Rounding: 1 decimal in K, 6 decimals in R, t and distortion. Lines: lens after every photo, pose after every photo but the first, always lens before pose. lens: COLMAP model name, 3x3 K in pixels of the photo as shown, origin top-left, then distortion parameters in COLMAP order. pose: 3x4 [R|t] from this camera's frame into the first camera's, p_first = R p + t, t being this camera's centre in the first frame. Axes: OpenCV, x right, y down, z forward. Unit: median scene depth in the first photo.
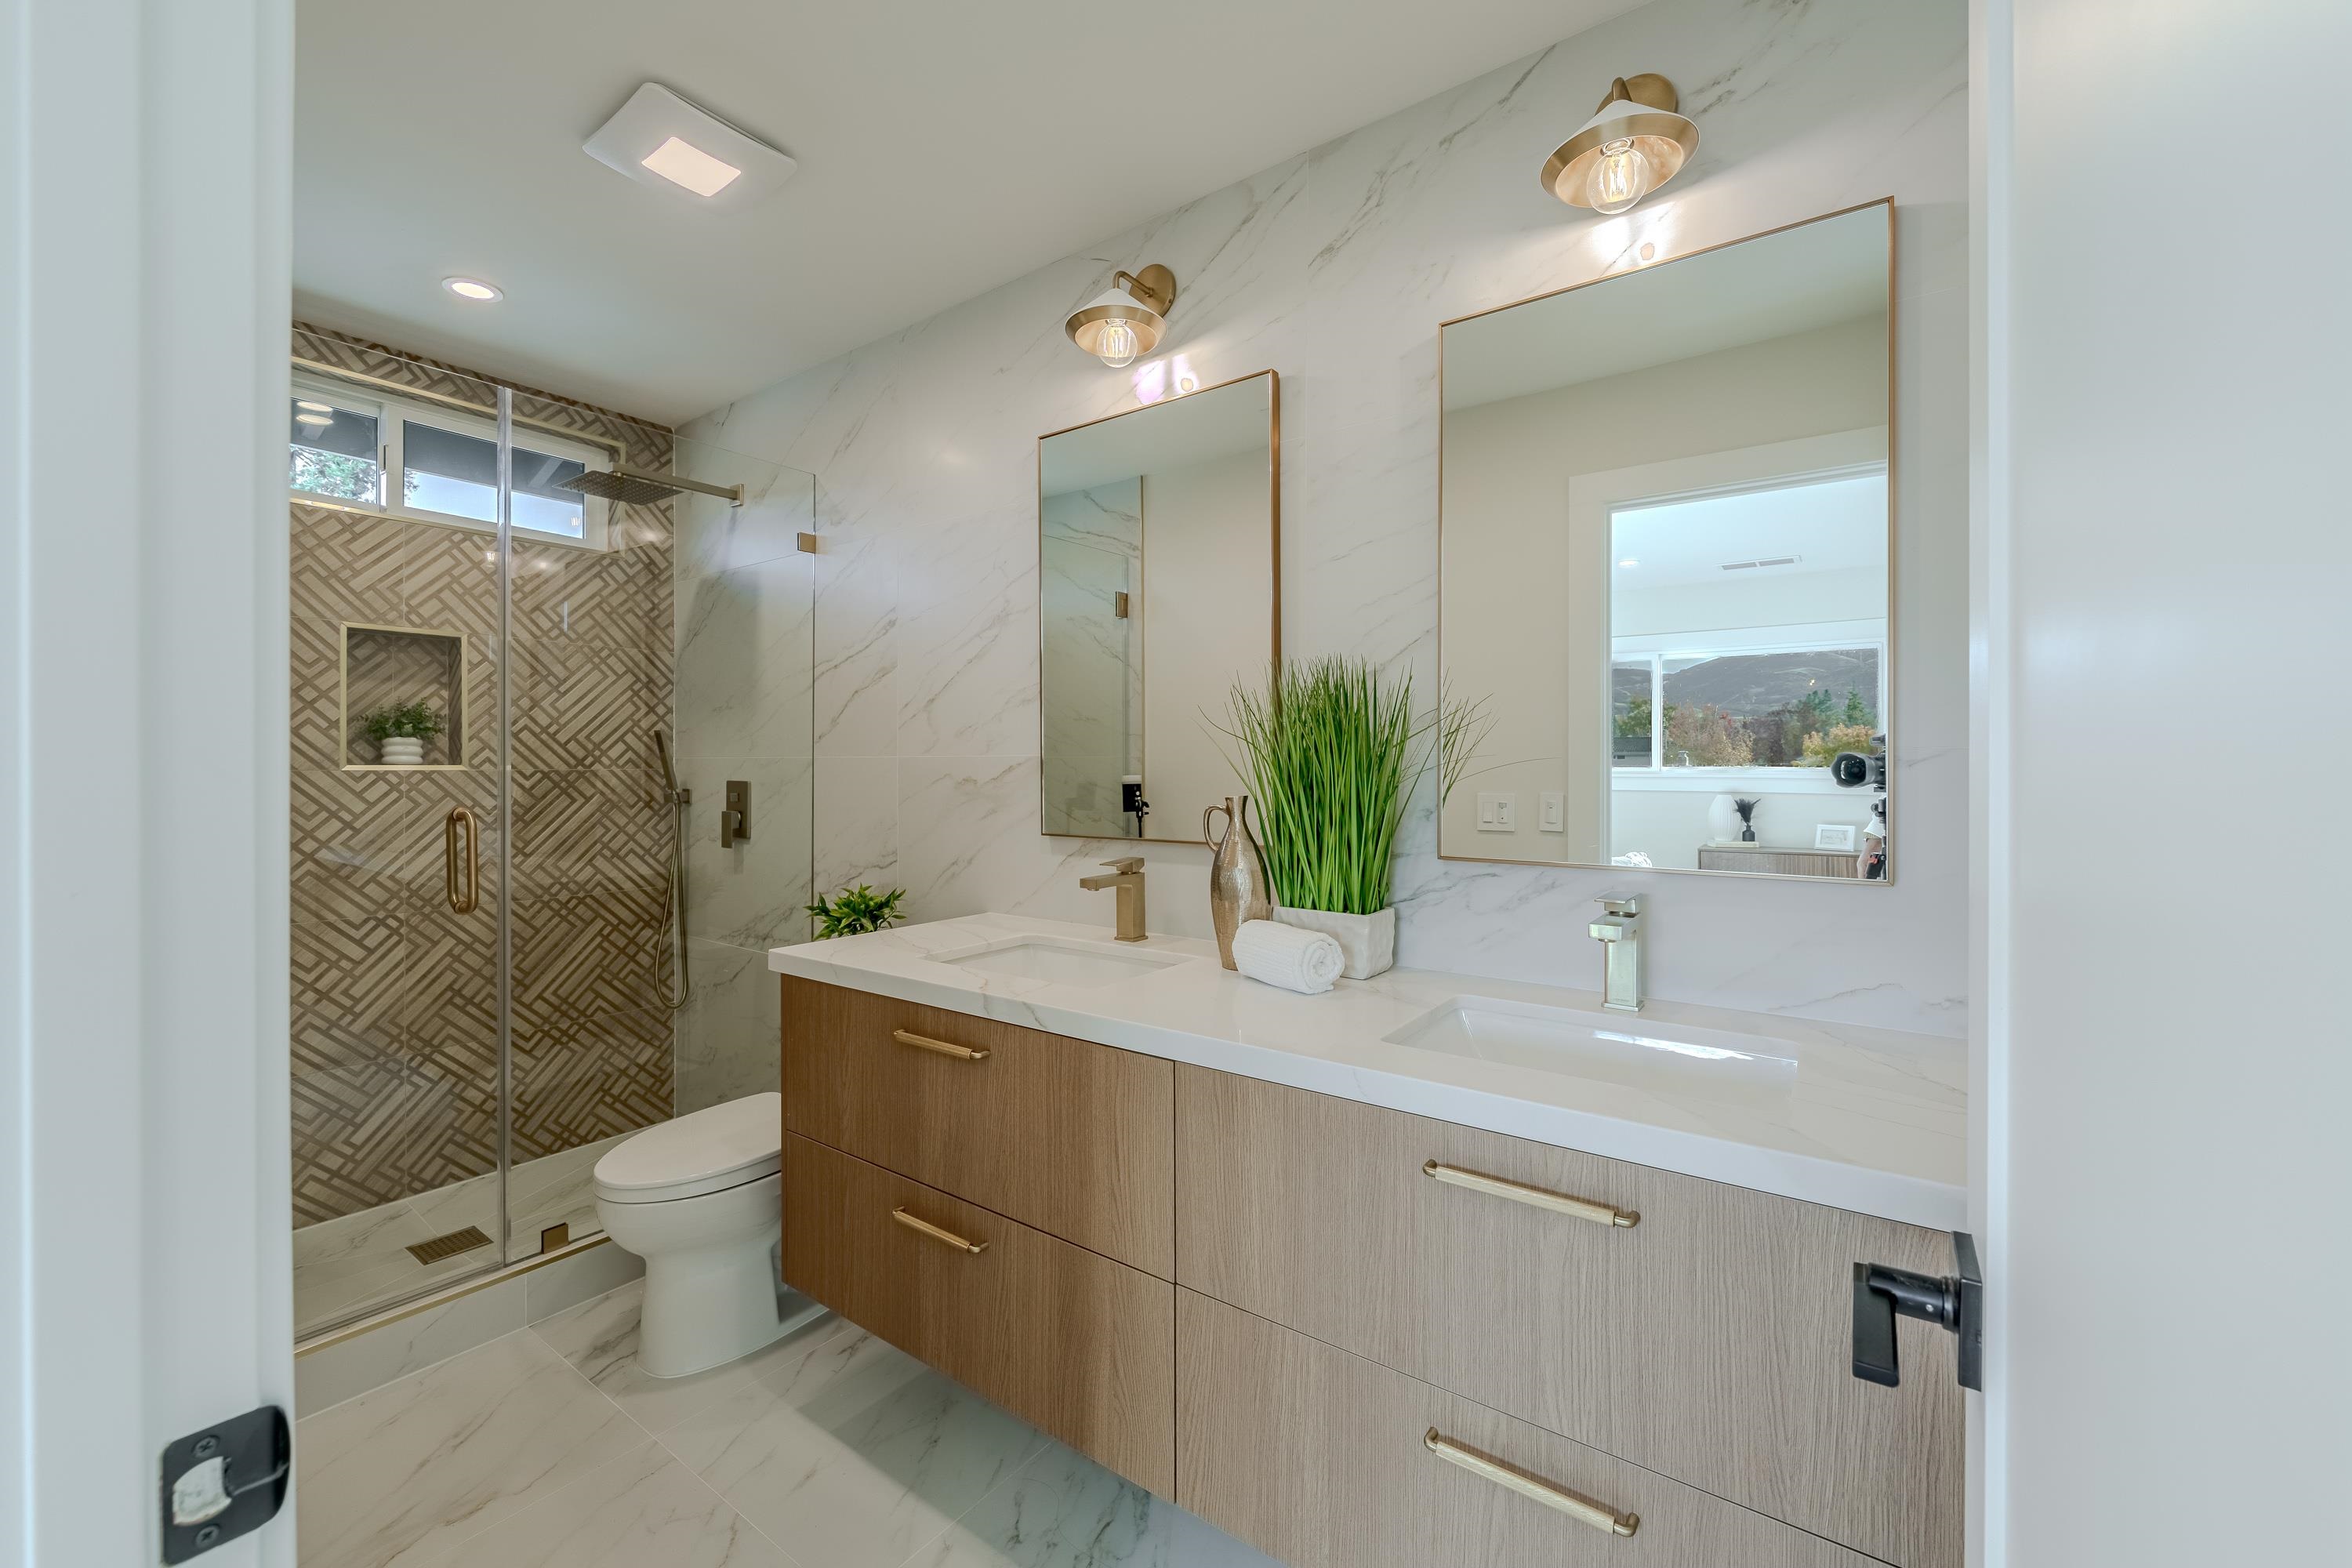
lens RADIAL K [[939.4, 0, 1168.1], [0, 939.4, 755.3], [0, 0, 1]] dist [-0.000421, -0.000170]
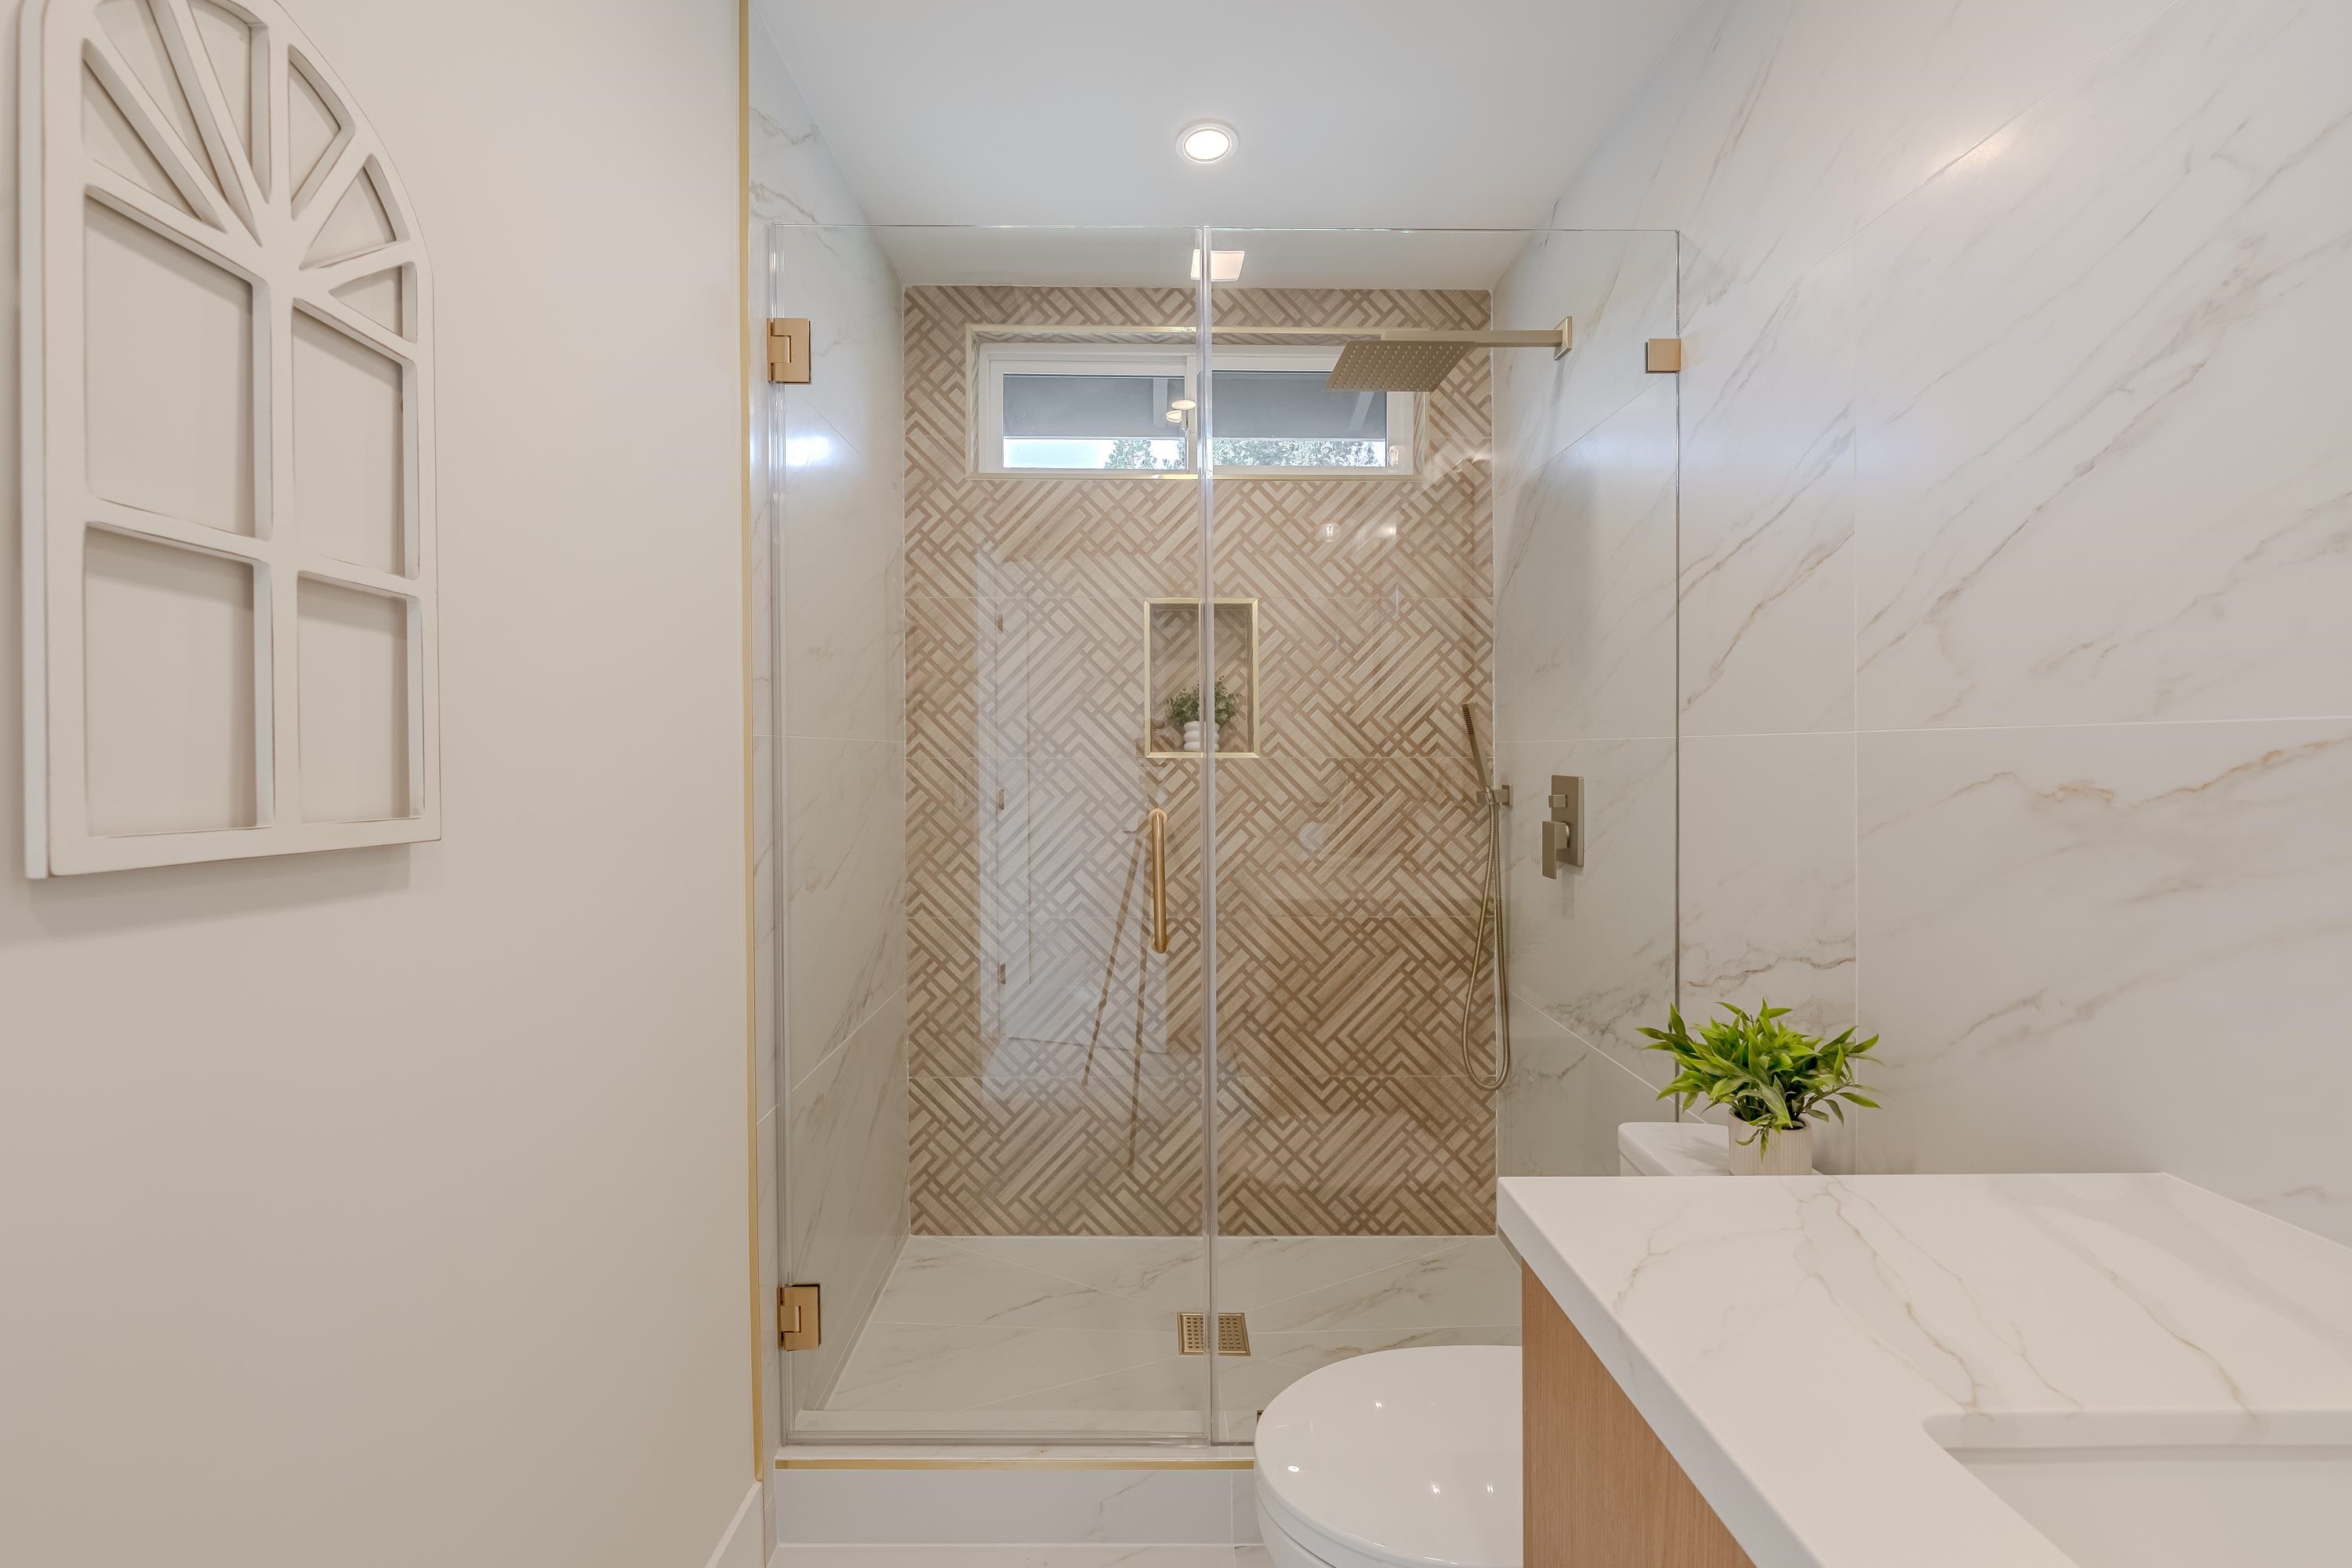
lens RADIAL K [[939.4, 0, 1168.1], [0, 939.4, 755.3], [0, 0, 1]] dist [-0.000421, -0.000170]
pose [[0.607397, 0.000860, -0.794398, -0.113281], [0.009015, 0.999928, 0.007975, 0.005506], [0.794347, -0.012006, 0.607346, 0.403886]]
